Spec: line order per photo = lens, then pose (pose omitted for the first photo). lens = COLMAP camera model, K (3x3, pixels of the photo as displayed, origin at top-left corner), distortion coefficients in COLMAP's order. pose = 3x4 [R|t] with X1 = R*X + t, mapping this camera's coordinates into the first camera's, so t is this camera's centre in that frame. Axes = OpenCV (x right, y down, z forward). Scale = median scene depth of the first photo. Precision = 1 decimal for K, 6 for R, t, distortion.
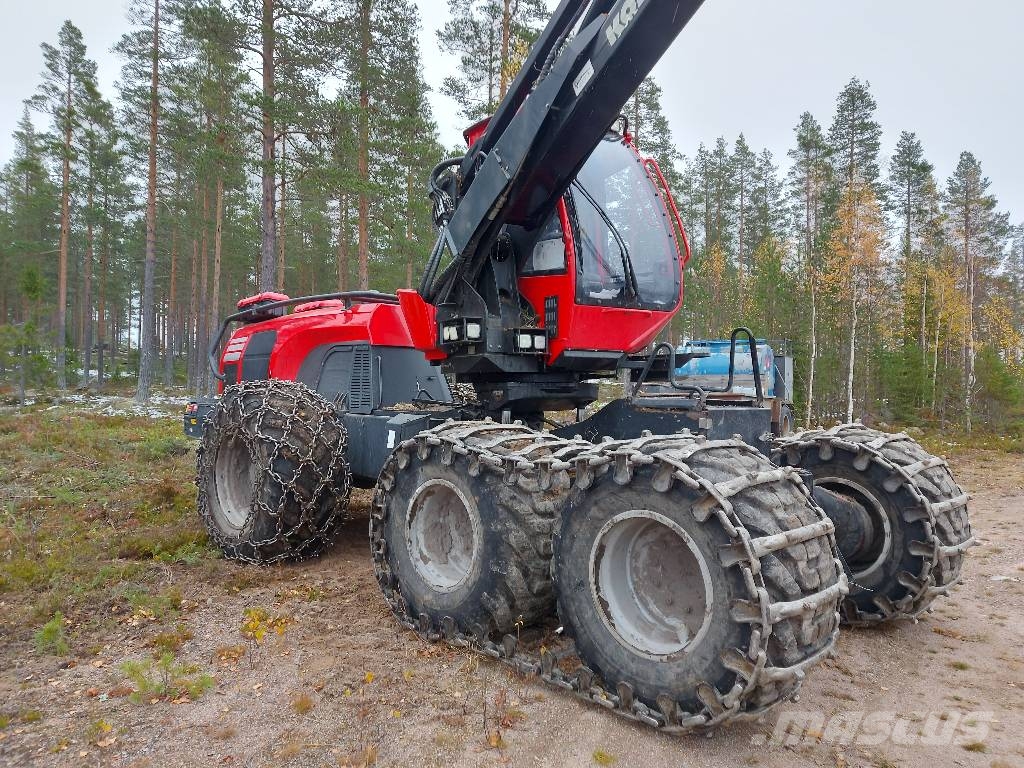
lens RADIAL K [[734.5, 0, 508.7], [0, 734.5, 394.5], [0, 0, 1]] dist [0.102134, -0.094534]
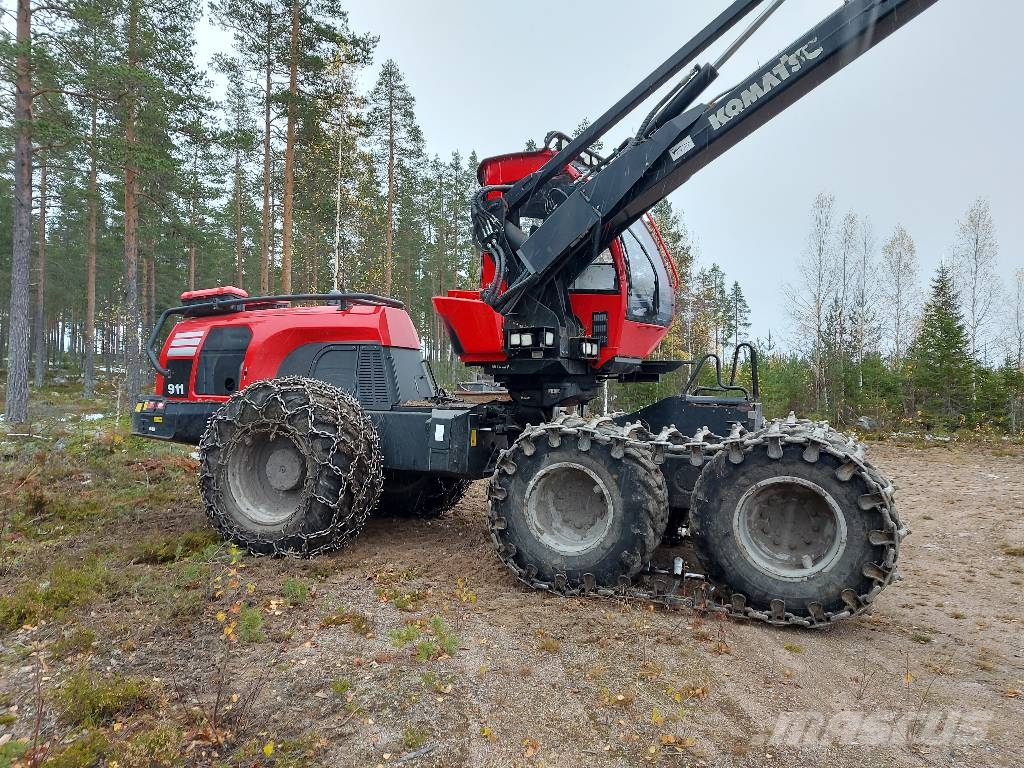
lens RADIAL K [[734.5, 0, 508.4], [0, 734.5, 391.8], [0, 0, 1]] dist [0.102134, -0.094534]
pose [[0.923832, 0.004089, 0.382777, -0.534714], [-0.003783, 0.999992, -0.001551, 0.000829], [-0.382780, -0.000015, 0.923840, -0.062699]]
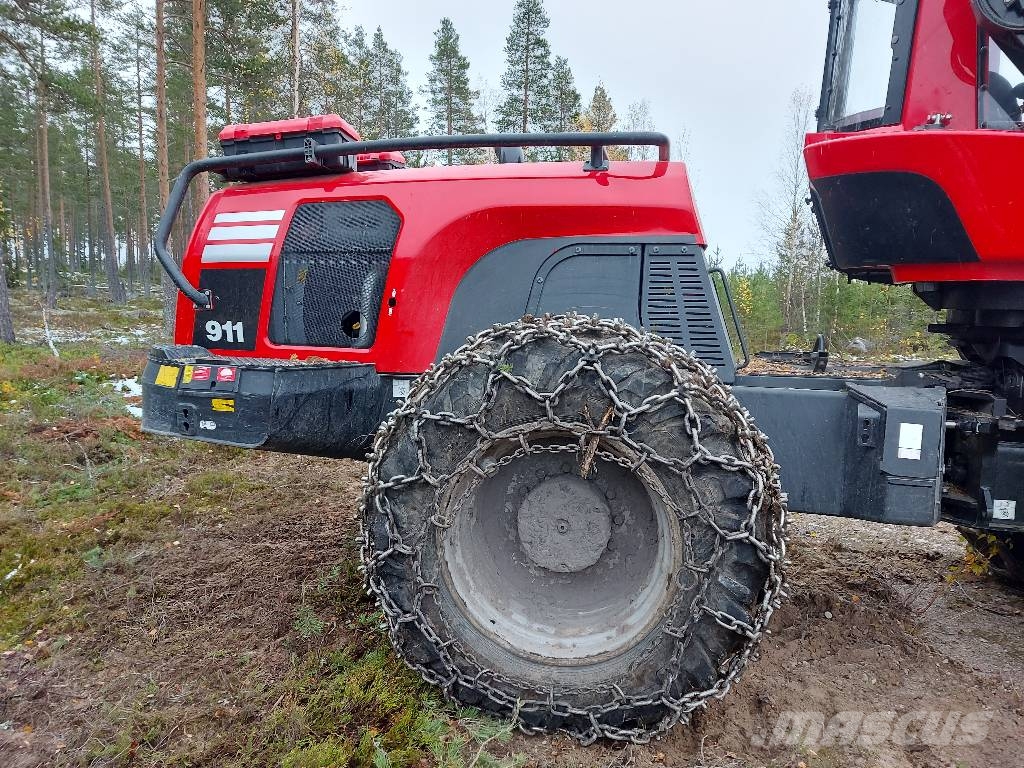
lens RADIAL K [[734.5, 0, 507.6], [0, 734.5, 395.0], [0, 0, 1]] dist [0.102134, -0.094534]
pose [[0.849990, -0.056121, 0.523801, -0.720794], [-0.007381, 0.992943, 0.118363, -0.030137], [-0.526747, -0.104473, 0.843578, 0.794404]]
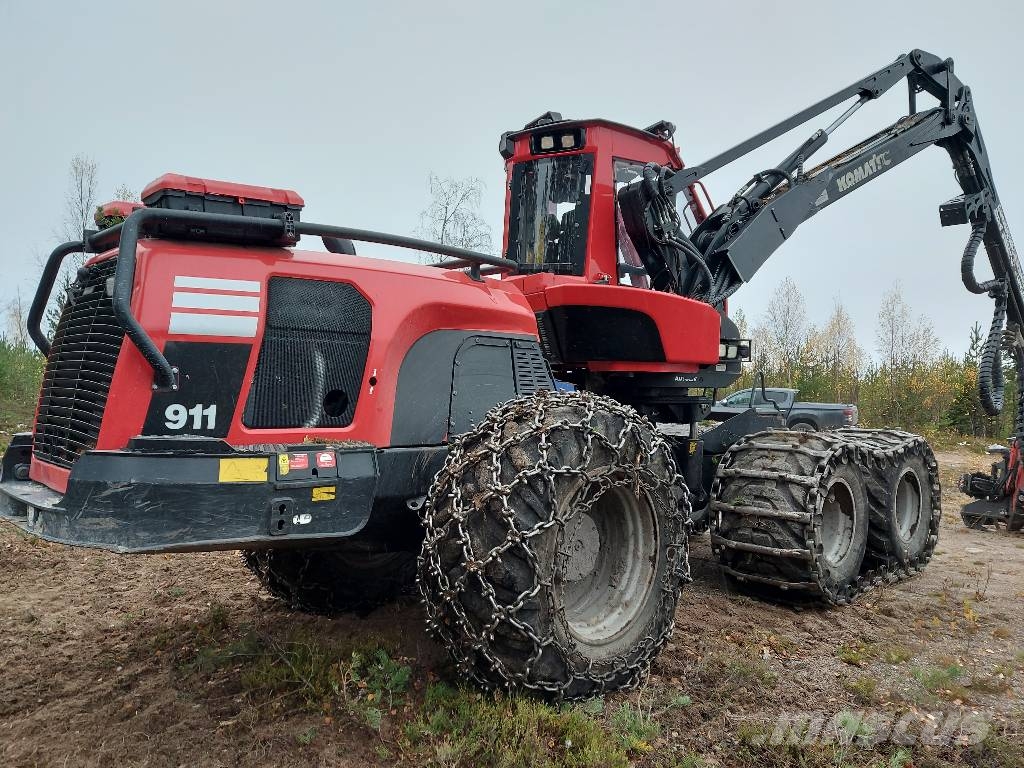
lens RADIAL K [[734.5, 0, 512.3], [0, 734.5, 394.3], [0, 0, 1]] dist [0.102134, -0.094534]
pose [[0.026785, -0.012394, 0.999564, -1.149570], [-0.007871, 0.999890, 0.012609, -0.031480], [-0.999610, -0.008206, 0.026684, 1.267869]]
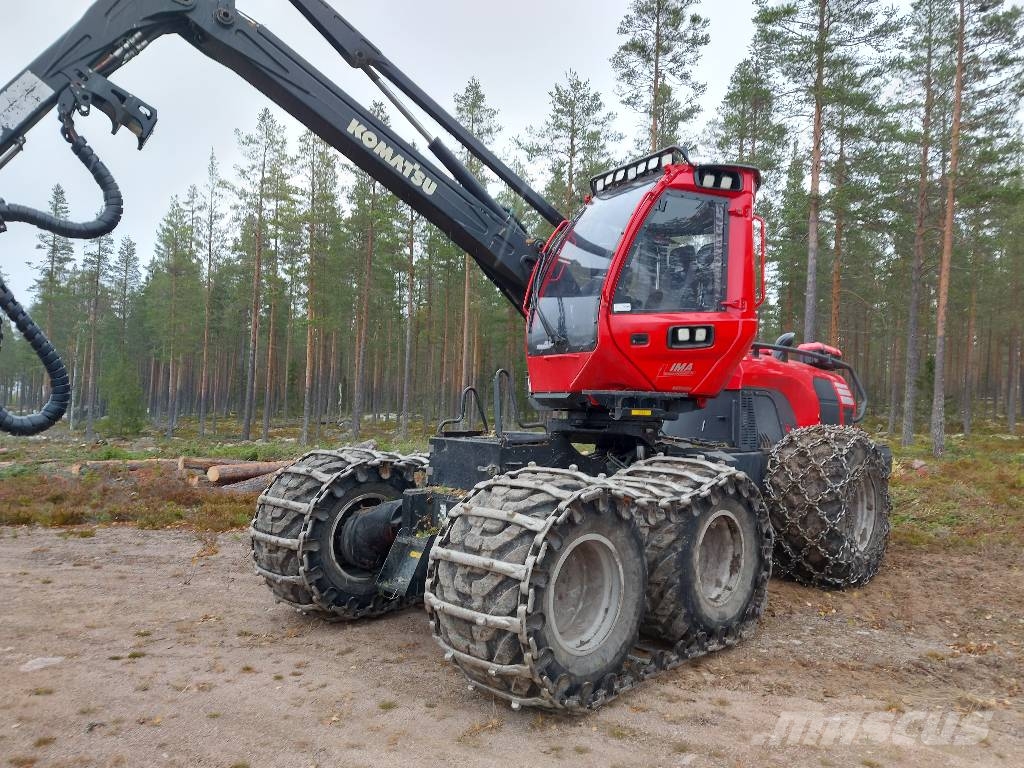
lens RADIAL K [[734.5, 0, 517.1], [0, 734.5, 387.7], [0, 0, 1]] dist [0.102134, -0.094534]
pose [[-0.002029, -0.033087, -0.999450, 1.277185], [-0.033227, 0.998903, -0.033002, -0.025234], [0.999446, 0.033142, -0.003127, 0.928952]]
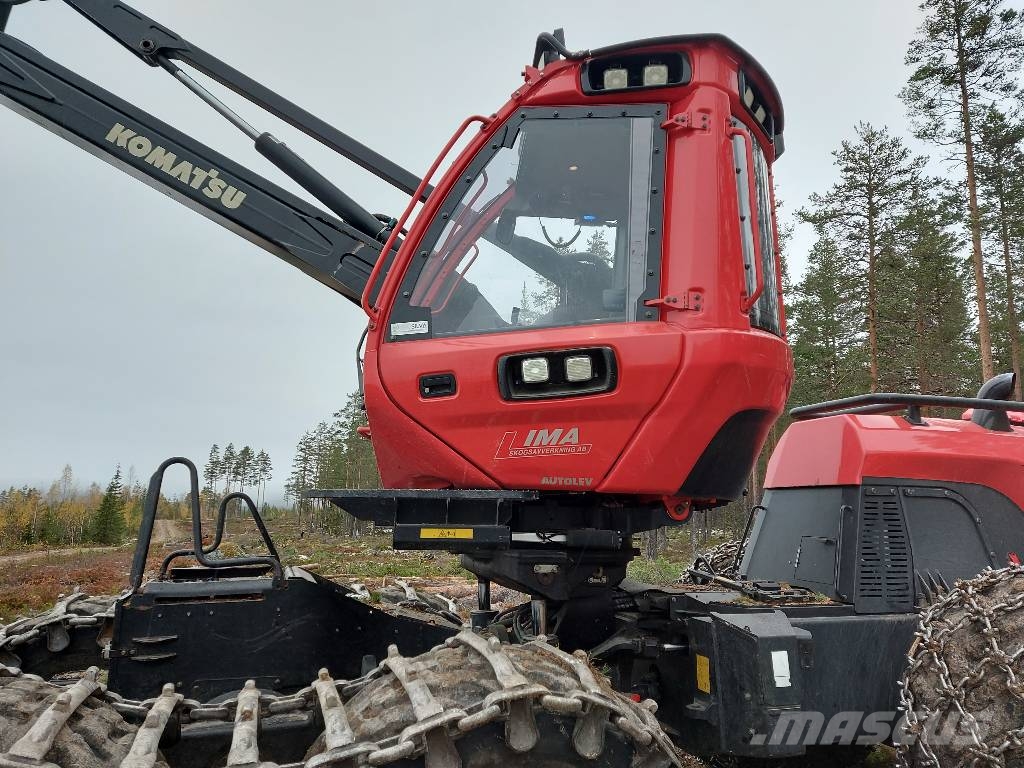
lens RADIAL K [[734.5, 0, 518.3], [0, 734.5, 385.6], [0, 0, 1]] dist [0.102134, -0.094534]
pose [[-0.453372, -0.165287, -0.875862, 0.670354], [-0.023418, 0.984525, -0.173671, -0.043670], [0.891014, -0.058226, -0.450227, 1.388228]]
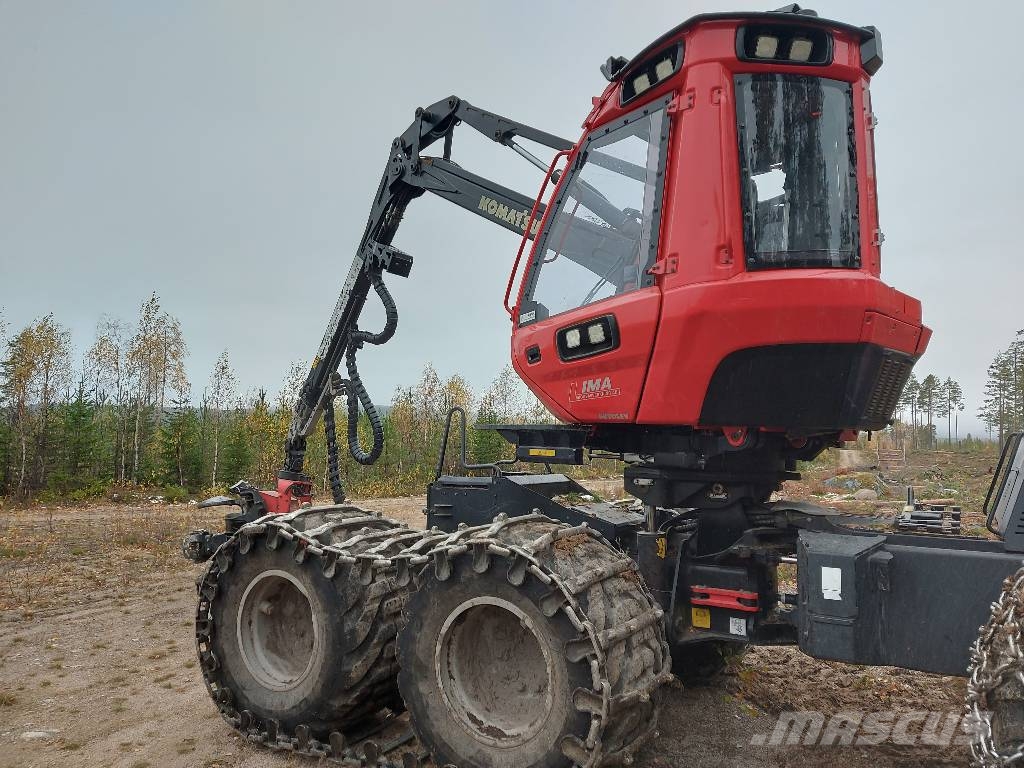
lens RADIAL K [[734.5, 0, 512.2], [0, 734.5, 385.8], [0, 0, 1]] dist [0.102134, -0.094534]
pose [[-0.975197, -0.034721, -0.218597, 0.424974], [-0.021446, 0.997795, -0.062810, -0.051583], [0.220296, -0.056564, -0.973792, 1.857398]]
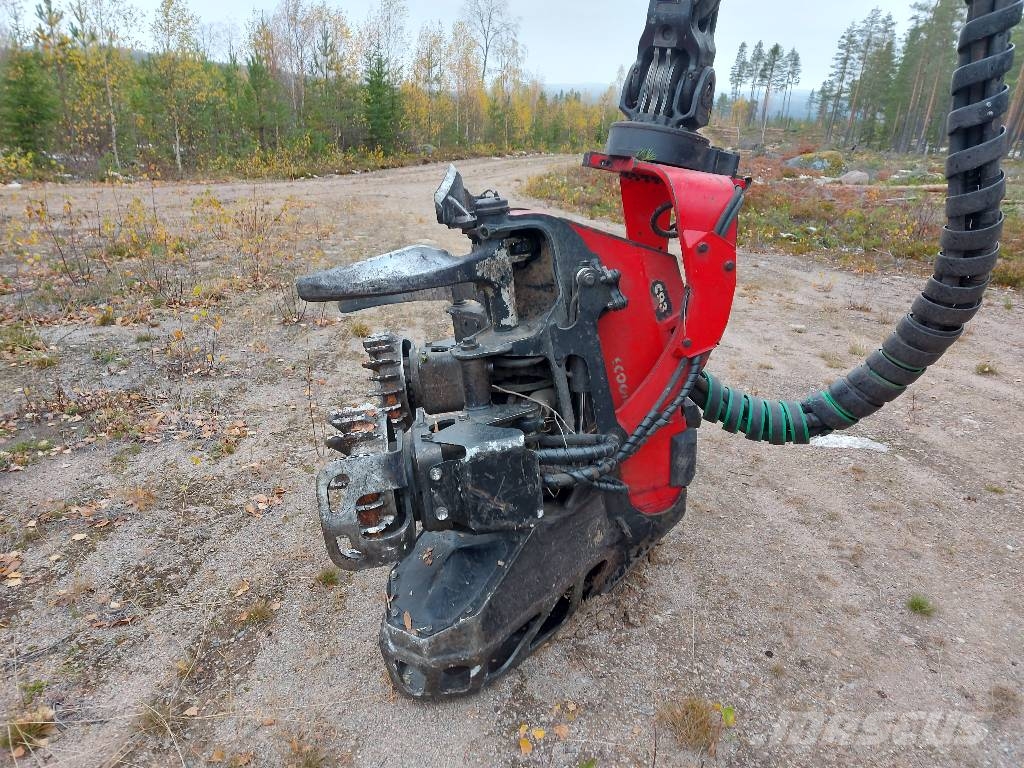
lens RADIAL K [[734.5, 0, 511.7], [0, 734.5, 380.7], [0, 0, 1]] dist [0.102134, -0.094534]
pose [[-0.893850, 0.106042, -0.435647, 0.785395], [-0.056465, 0.937271, 0.343997, 0.039271], [0.444797, 0.332080, -0.831792, 0.467783]]
